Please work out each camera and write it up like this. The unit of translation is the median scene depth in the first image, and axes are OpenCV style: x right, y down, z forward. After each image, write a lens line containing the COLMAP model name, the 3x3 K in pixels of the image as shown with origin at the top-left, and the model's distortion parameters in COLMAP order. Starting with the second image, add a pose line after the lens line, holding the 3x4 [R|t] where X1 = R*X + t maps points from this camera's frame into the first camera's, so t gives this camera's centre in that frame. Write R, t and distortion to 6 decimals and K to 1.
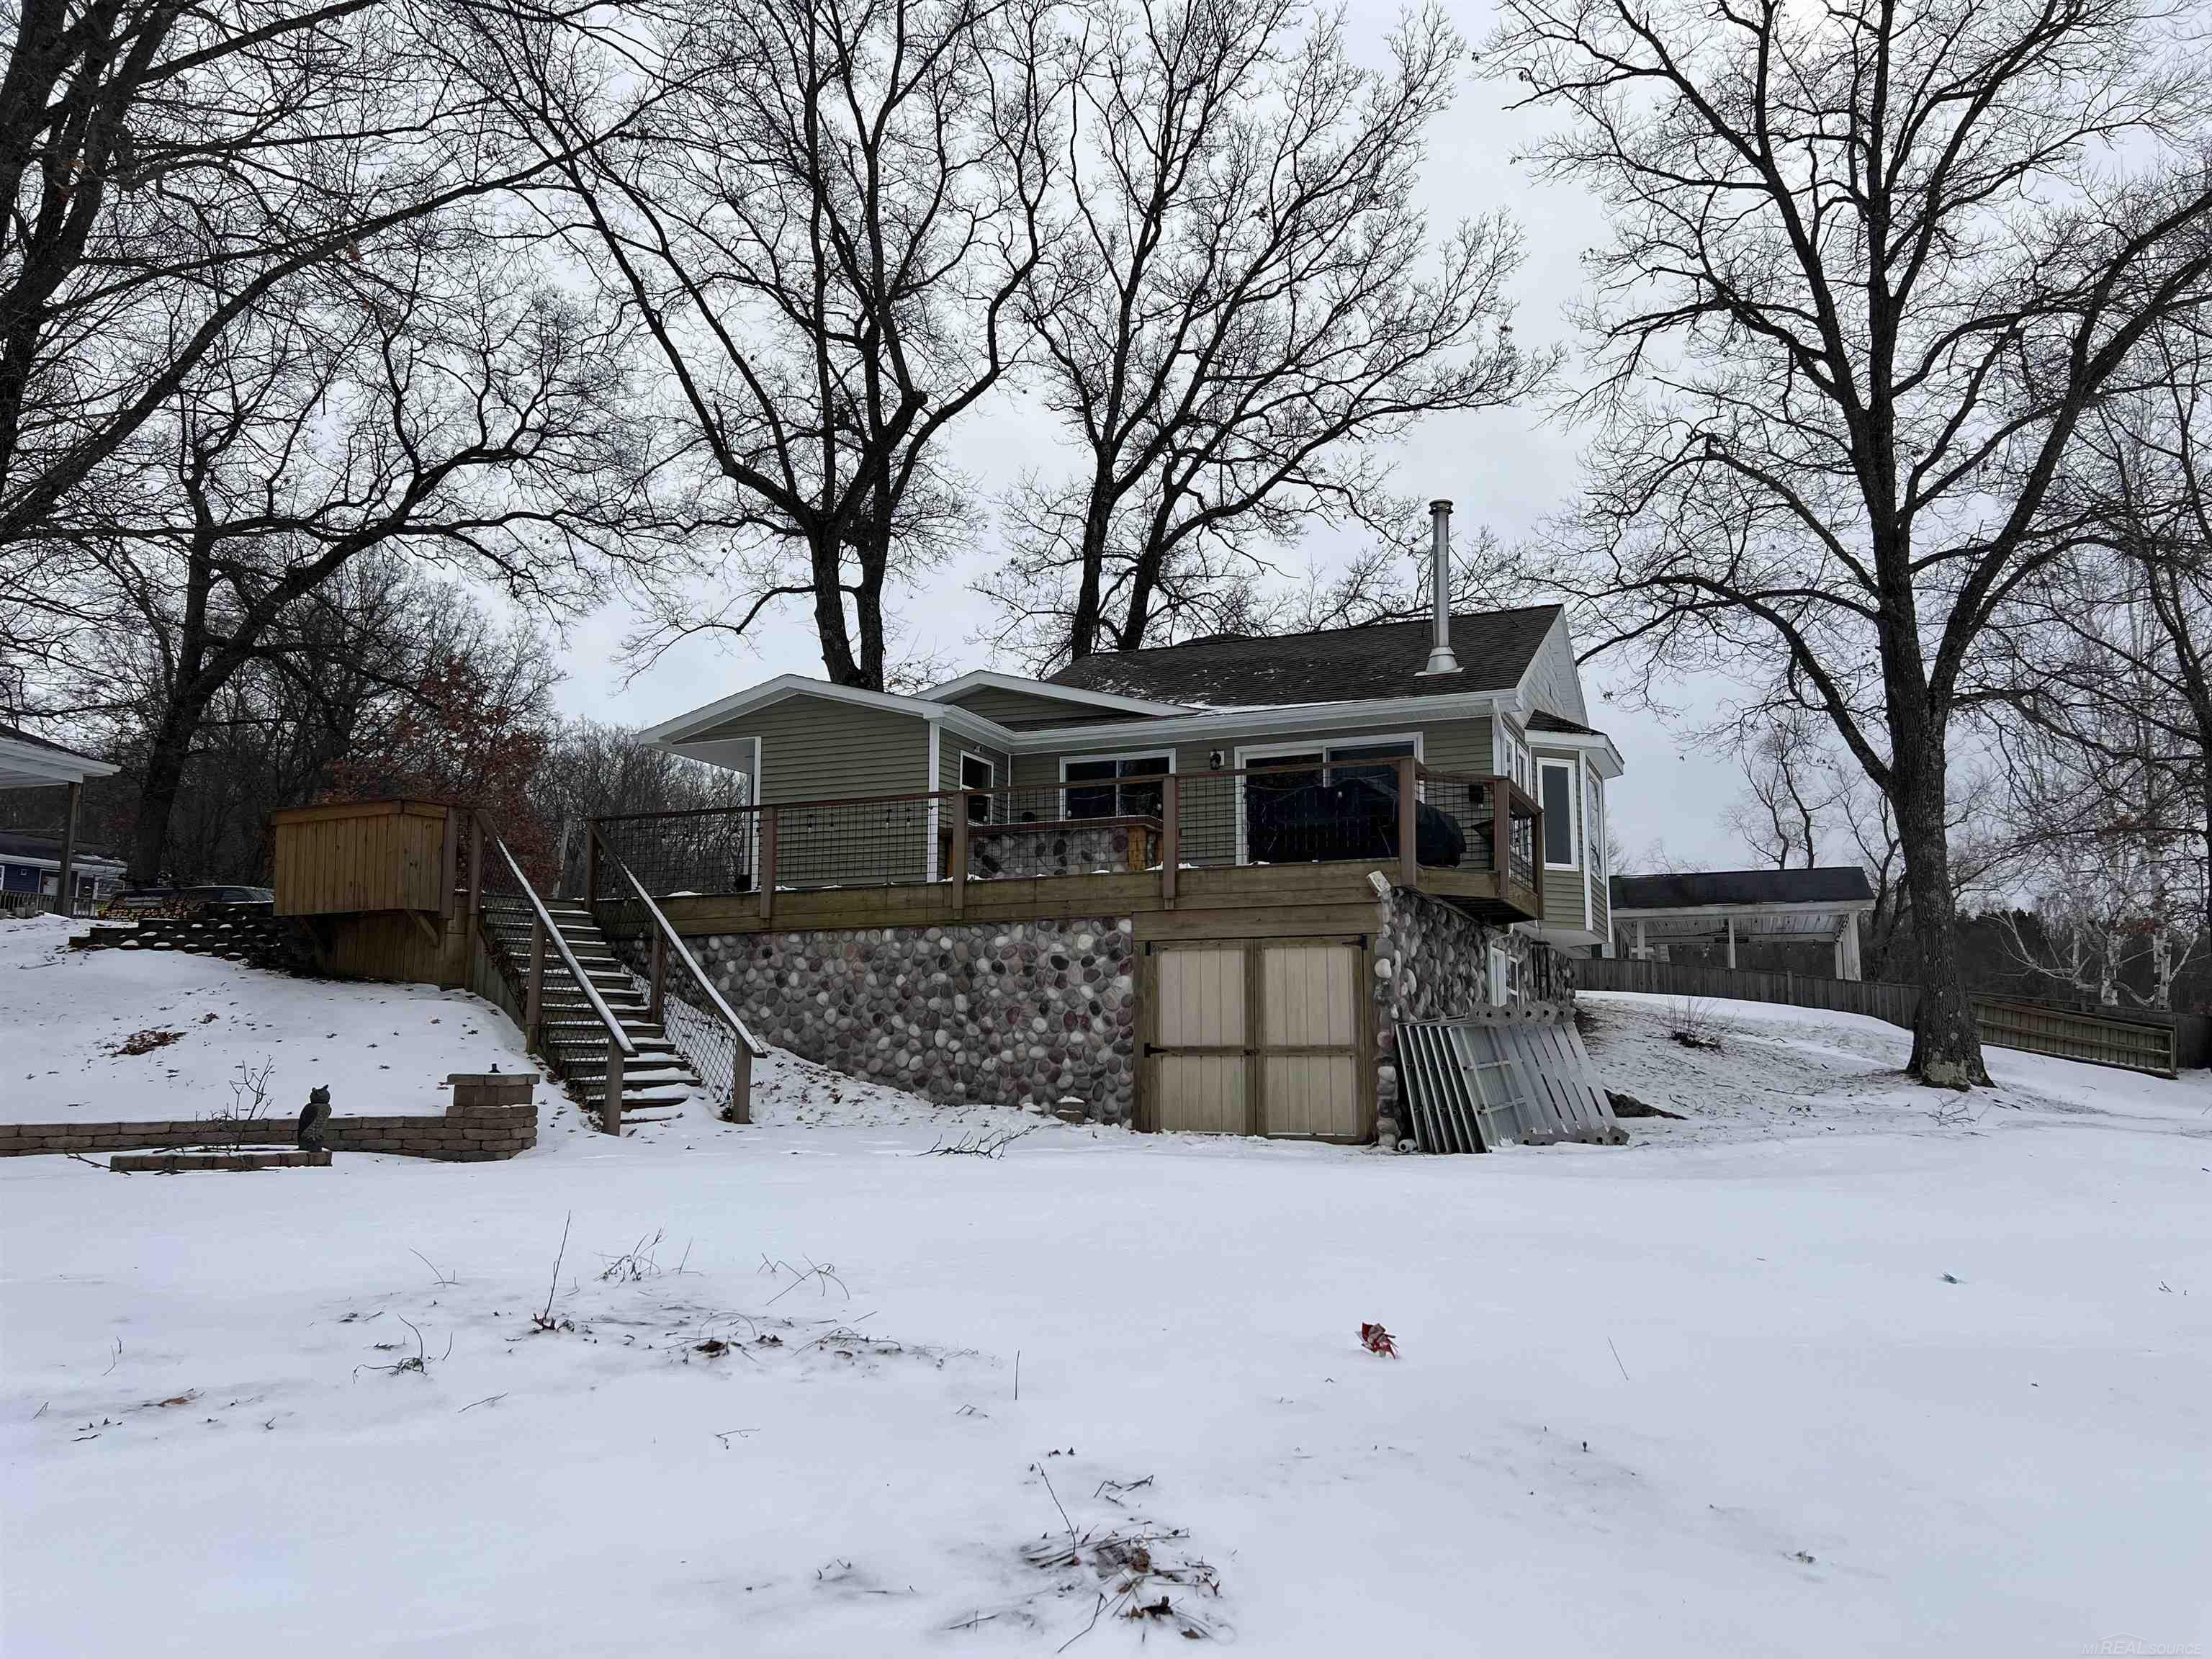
lens RADIAL K [[1654.6, 0, 1124.2], [0, 1654.6, 836.9], [0, 0, 1]] dist [0.064102, -0.070629]
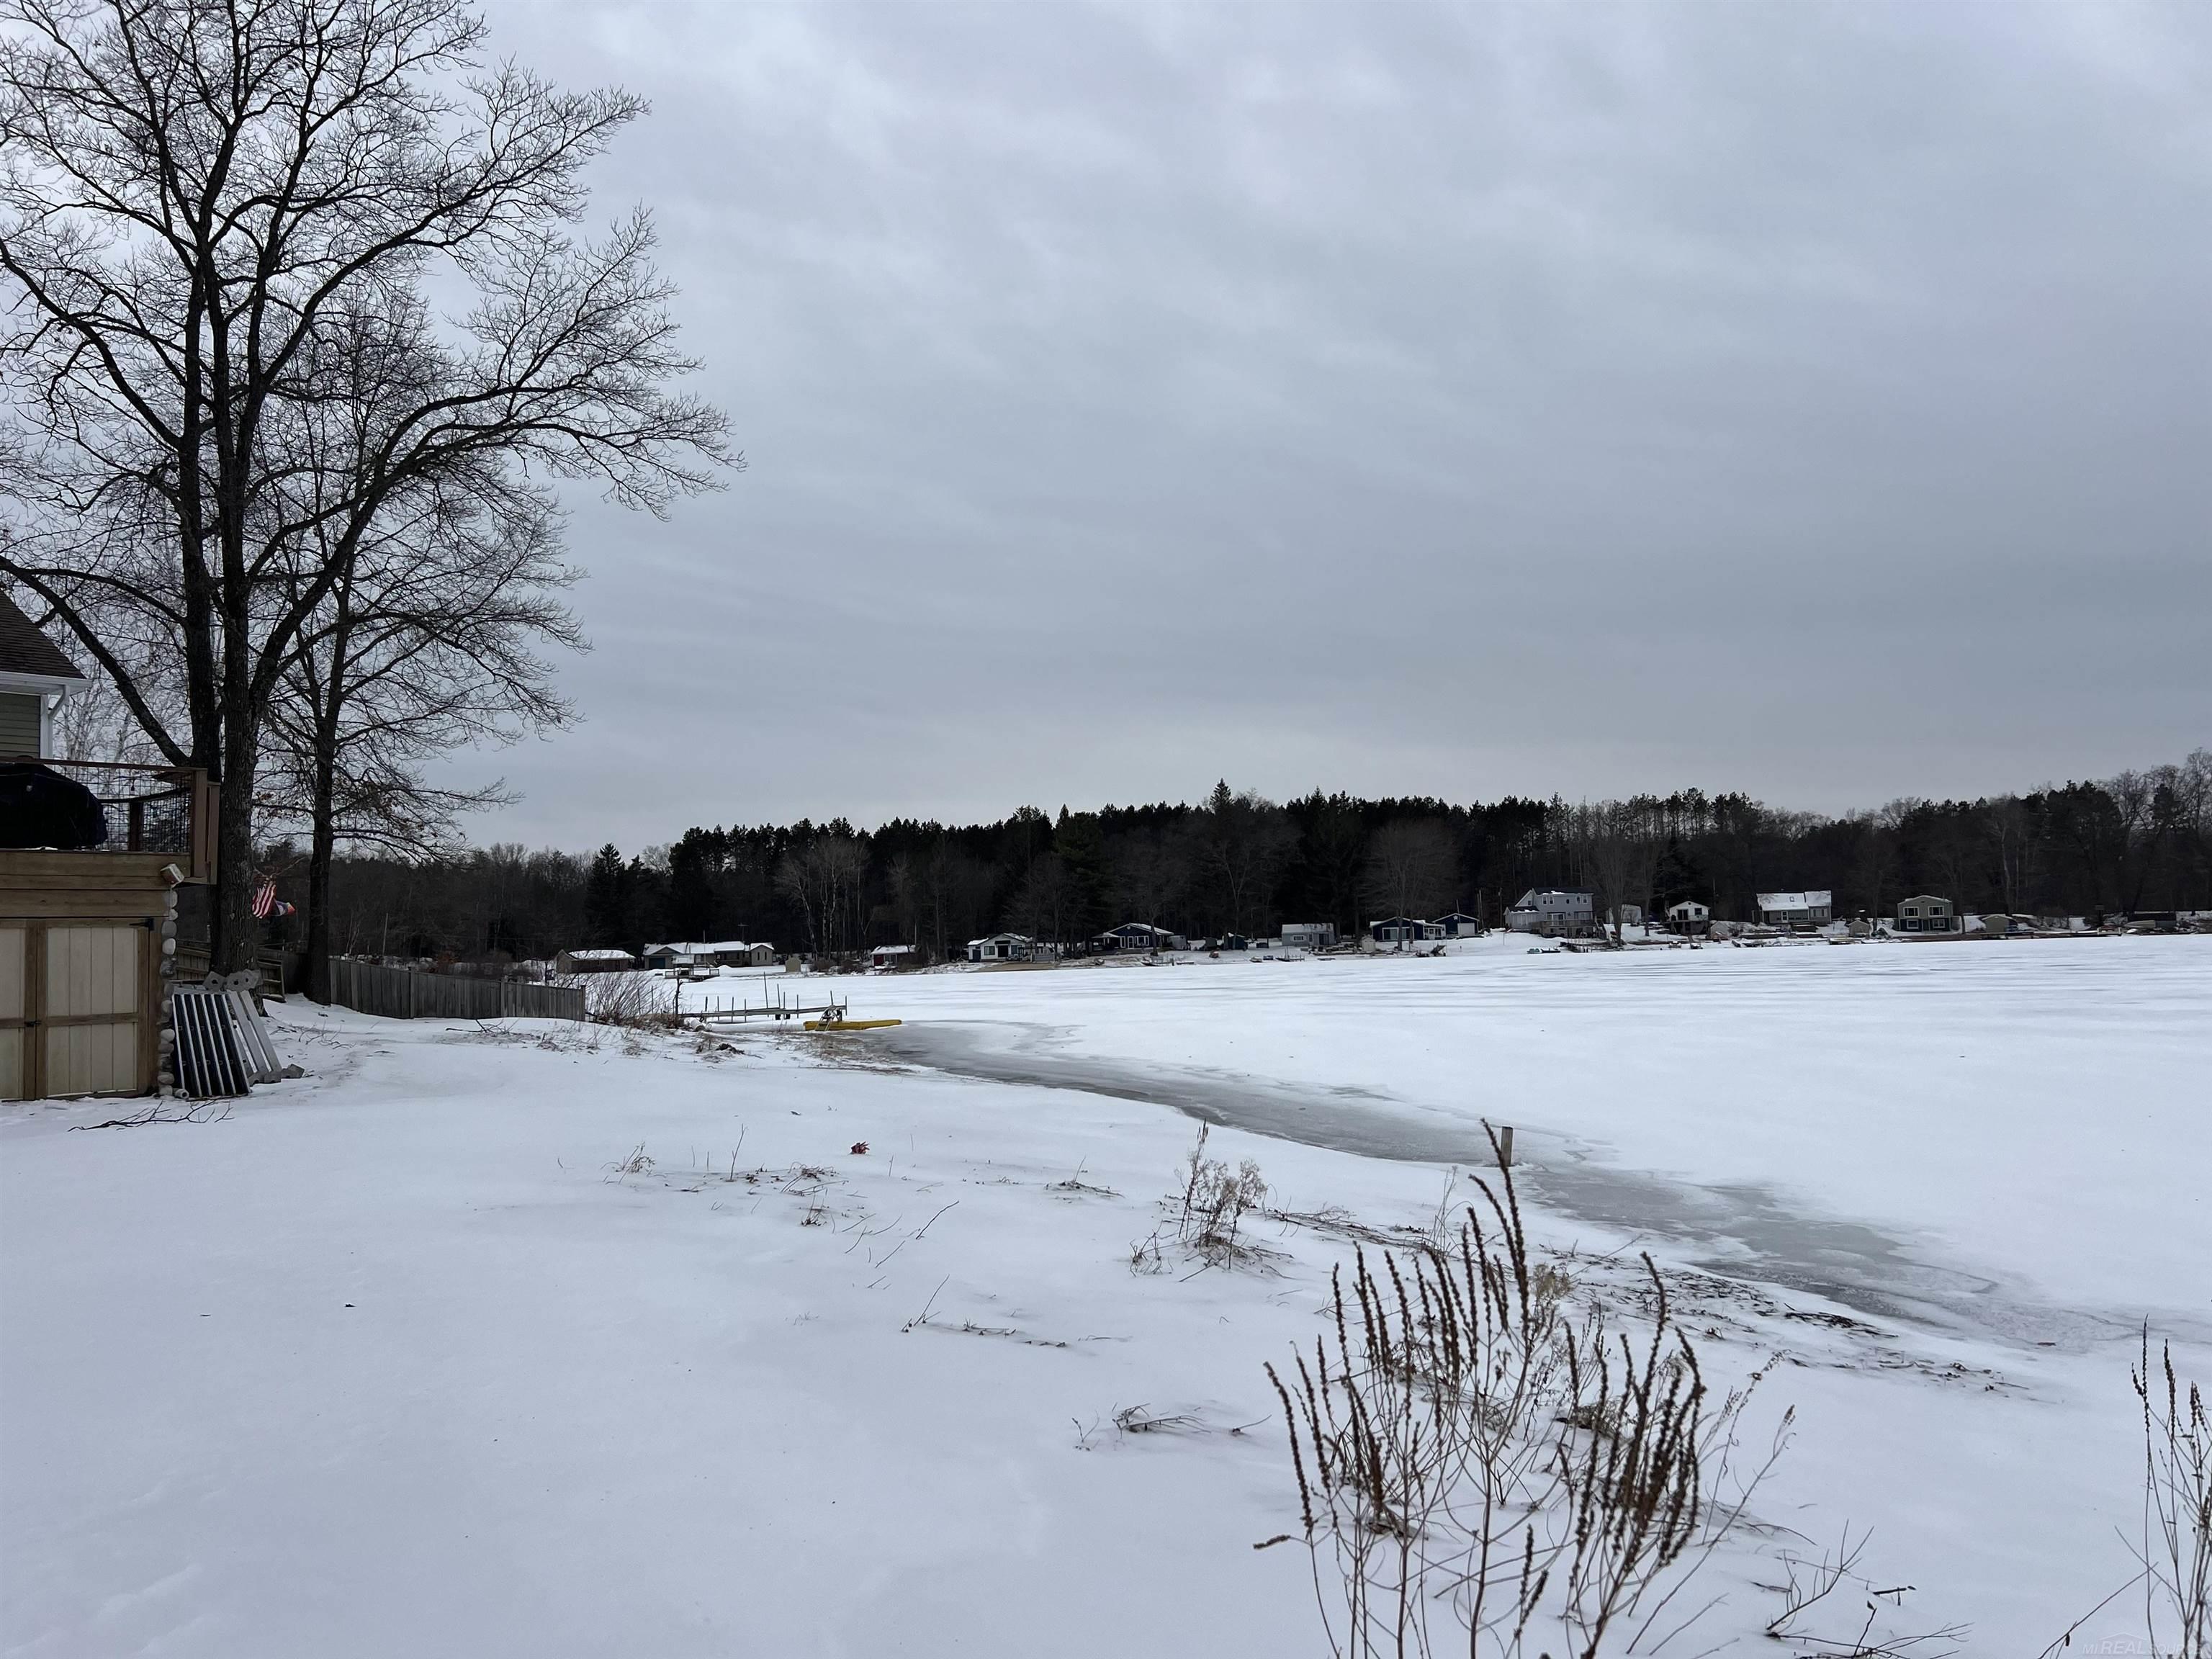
lens RADIAL K [[1654.6, 0, 1124.3], [0, 1654.6, 832.2], [0, 0, 1]] dist [0.064102, -0.070629]
pose [[0.311707, 0.058062, 0.948403, -0.665364], [-0.107531, 0.993875, -0.025504, -0.038372], [-0.944074, -0.094033, 0.316041, -0.009123]]
